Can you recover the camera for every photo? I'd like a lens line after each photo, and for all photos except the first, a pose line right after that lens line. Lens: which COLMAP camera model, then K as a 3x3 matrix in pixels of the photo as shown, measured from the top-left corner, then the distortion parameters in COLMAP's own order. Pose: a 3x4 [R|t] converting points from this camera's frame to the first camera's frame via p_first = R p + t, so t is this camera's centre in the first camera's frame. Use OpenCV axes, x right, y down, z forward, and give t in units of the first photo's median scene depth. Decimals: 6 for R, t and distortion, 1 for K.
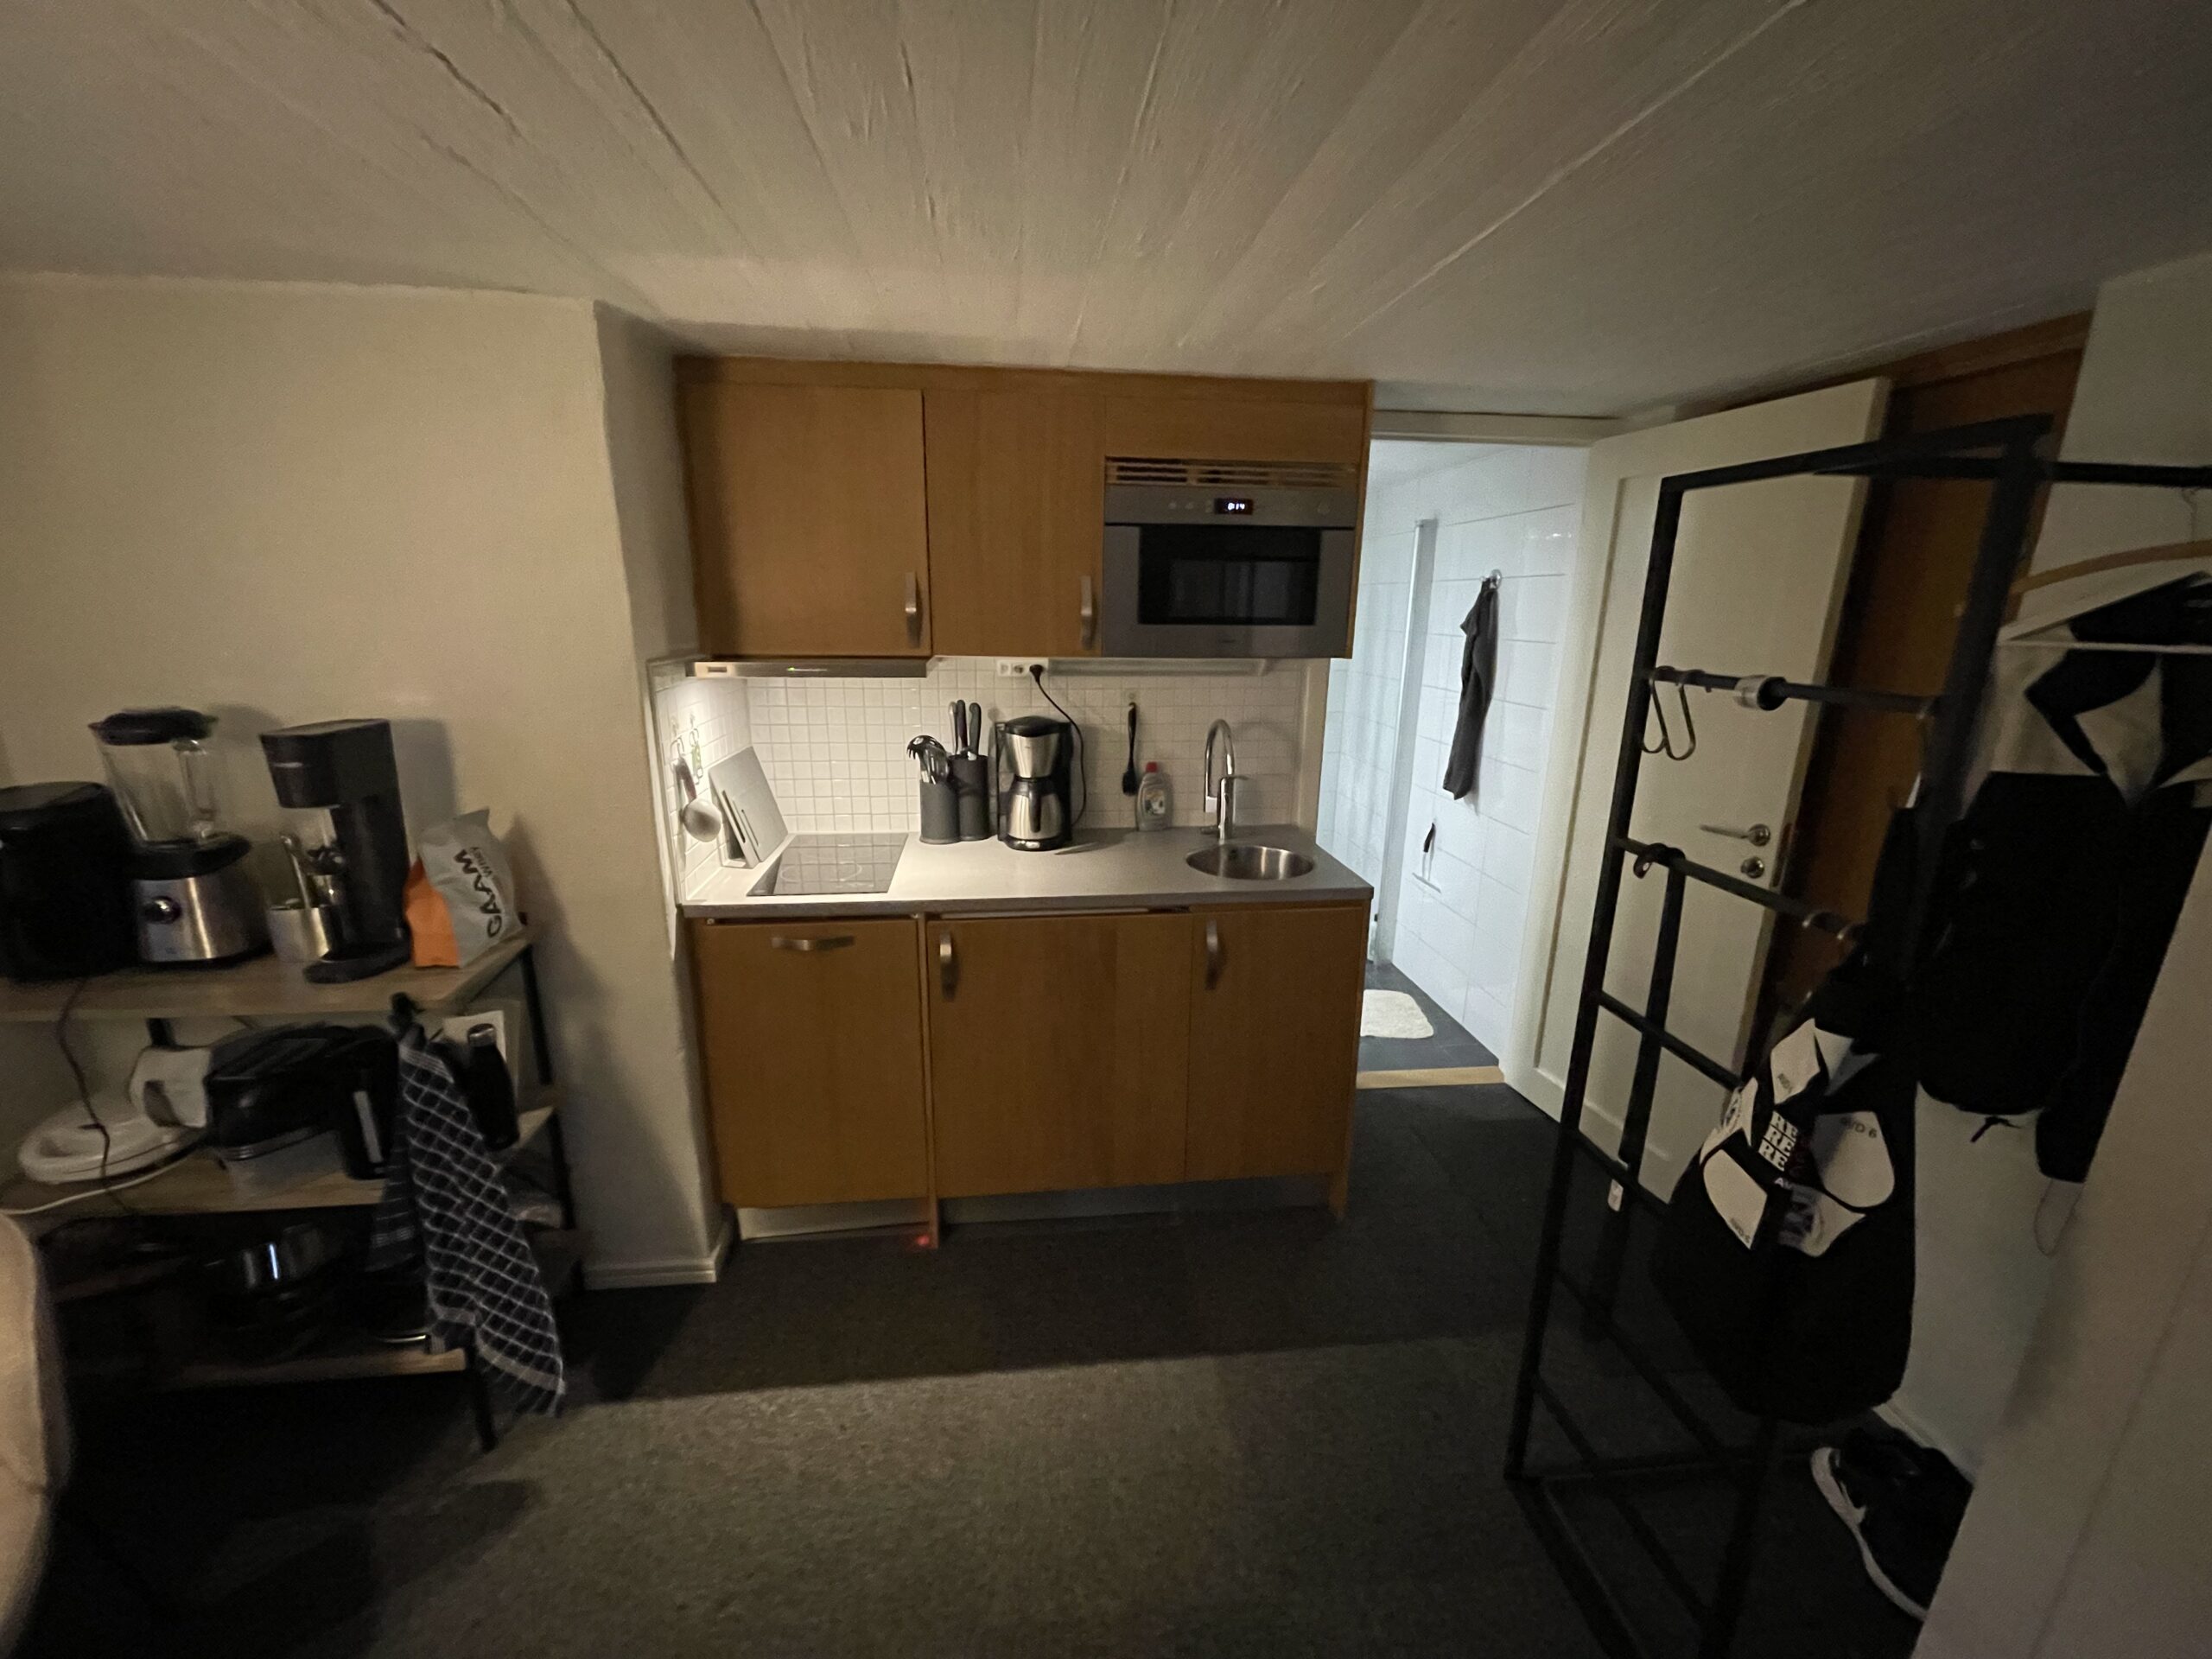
lens RADIAL K [[891.7, 0, 1103.7], [0, 891.7, 842.6], [0, 0, 1]] dist [-0.002557, 0.000490]
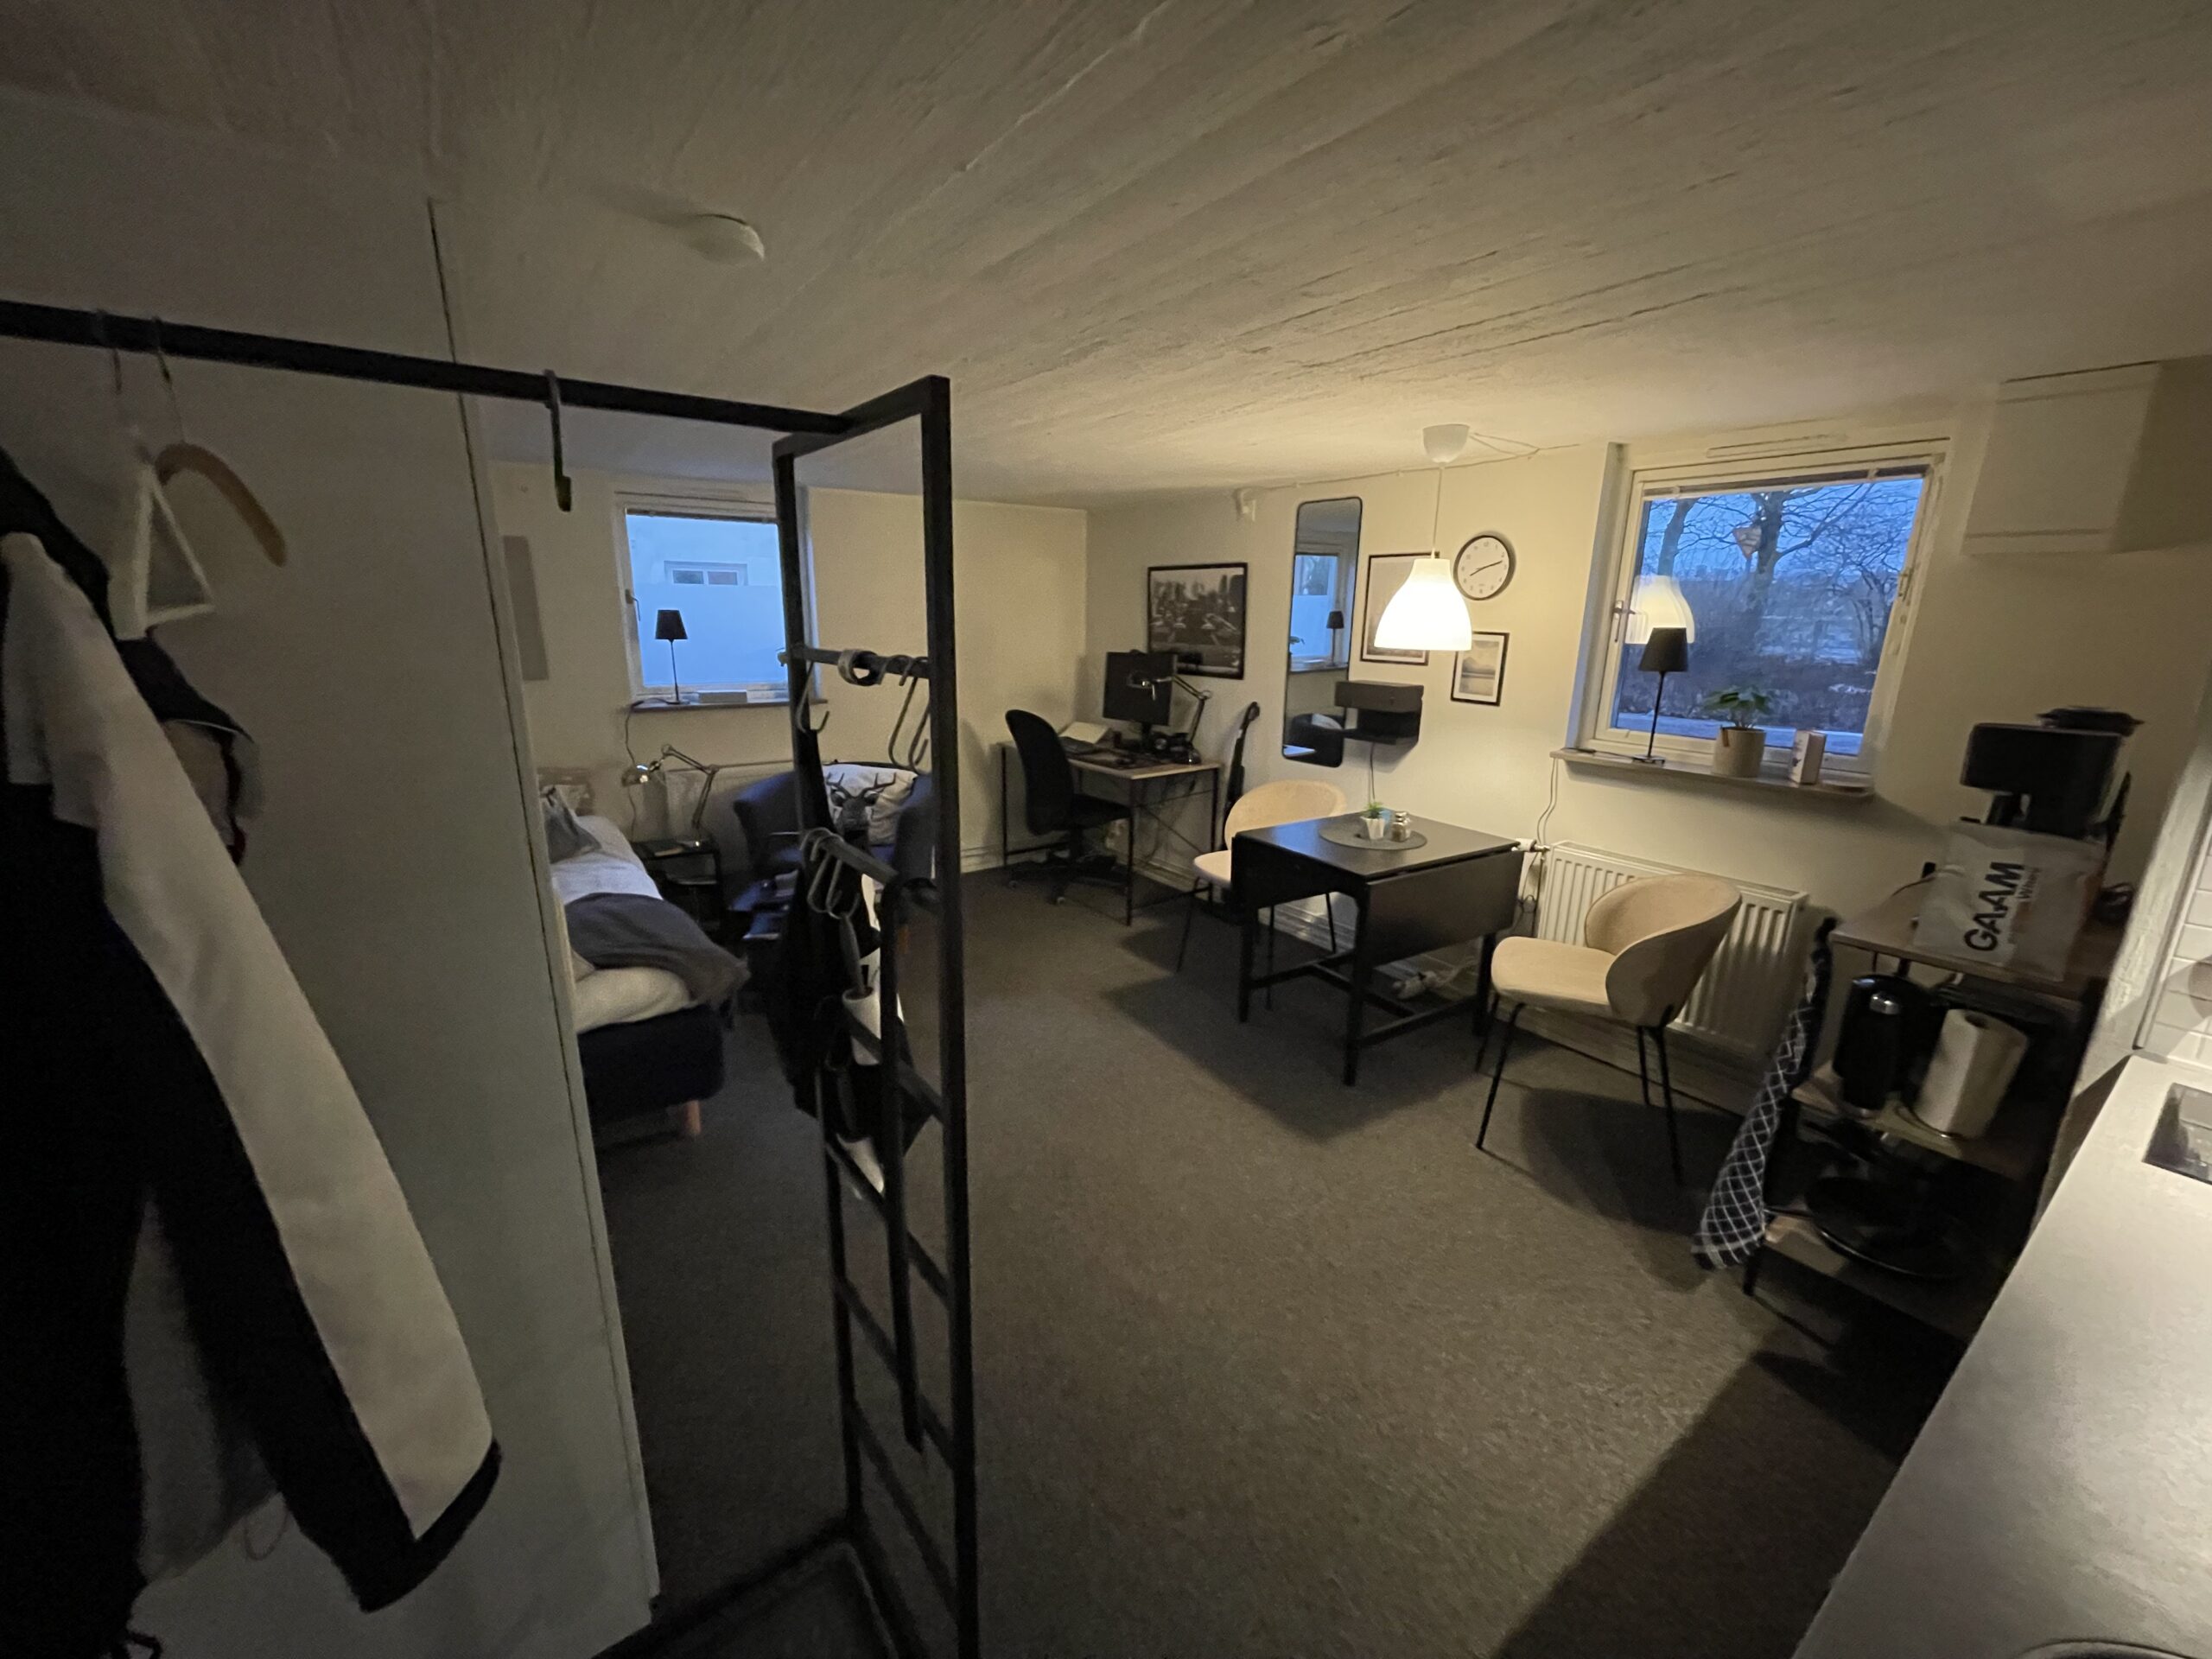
lens RADIAL K [[891.7, 0, 1103.7], [0, 891.7, 842.6], [0, 0, 1]] dist [-0.002557, 0.000490]
pose [[-0.870830, 0.091116, -0.483065, 0.492726], [-0.161882, 0.874709, 0.456814, -0.227685], [0.464164, 0.476007, -0.746973, 0.946129]]
